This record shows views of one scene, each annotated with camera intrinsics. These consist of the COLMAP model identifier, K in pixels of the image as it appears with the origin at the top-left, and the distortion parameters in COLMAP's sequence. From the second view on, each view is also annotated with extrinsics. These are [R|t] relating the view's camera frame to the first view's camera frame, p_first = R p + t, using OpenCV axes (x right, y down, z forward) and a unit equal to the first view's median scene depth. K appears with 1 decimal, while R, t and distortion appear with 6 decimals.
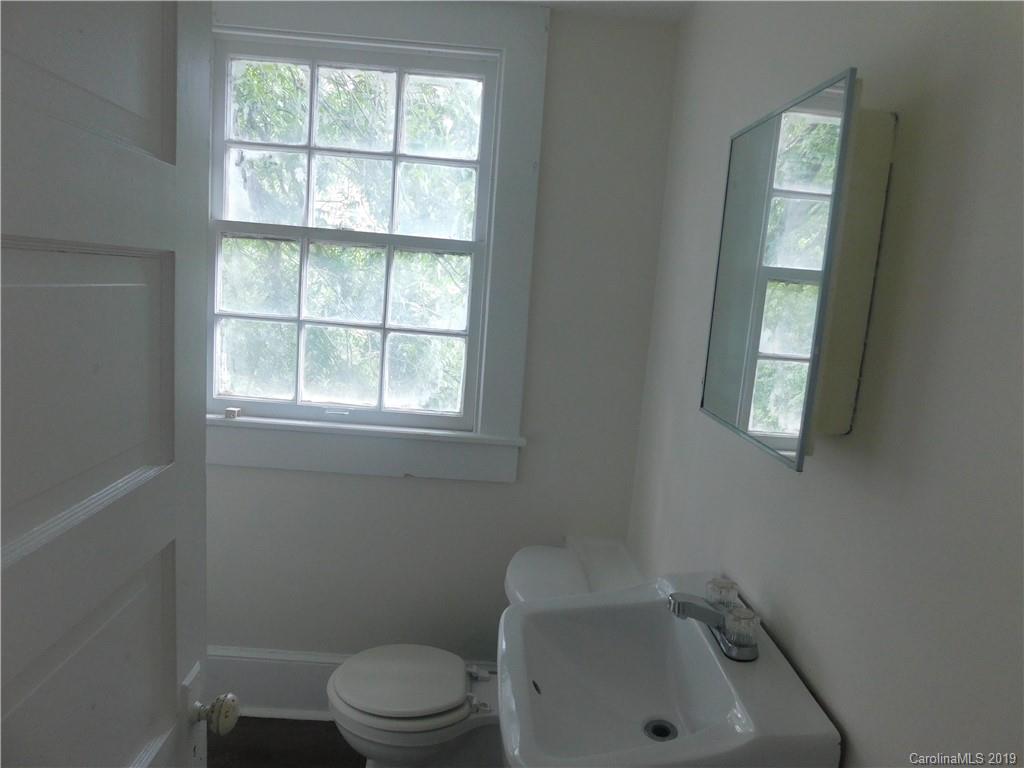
lens RADIAL K [[677.3, 0, 512.0], [0, 677.3, 384.0], [0, 0, 1]] dist [-0.000361, -0.000084]
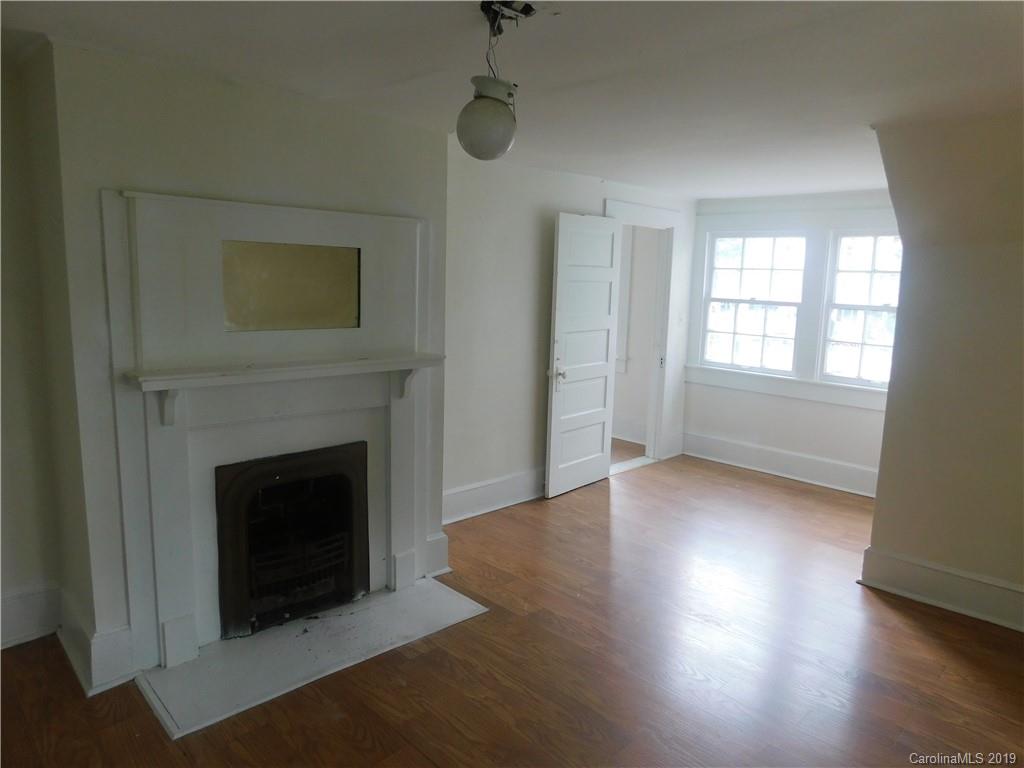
lens RADIAL K [[677.3, 0, 512.0], [0, 677.3, 384.0], [0, 0, 1]] dist [-0.000361, -0.000084]
pose [[0.663561, 0.060841, -0.745644, 1.102771], [-0.083965, 0.996447, 0.006584, 0.166057], [0.743395, 0.058239, 0.666312, -1.411181]]
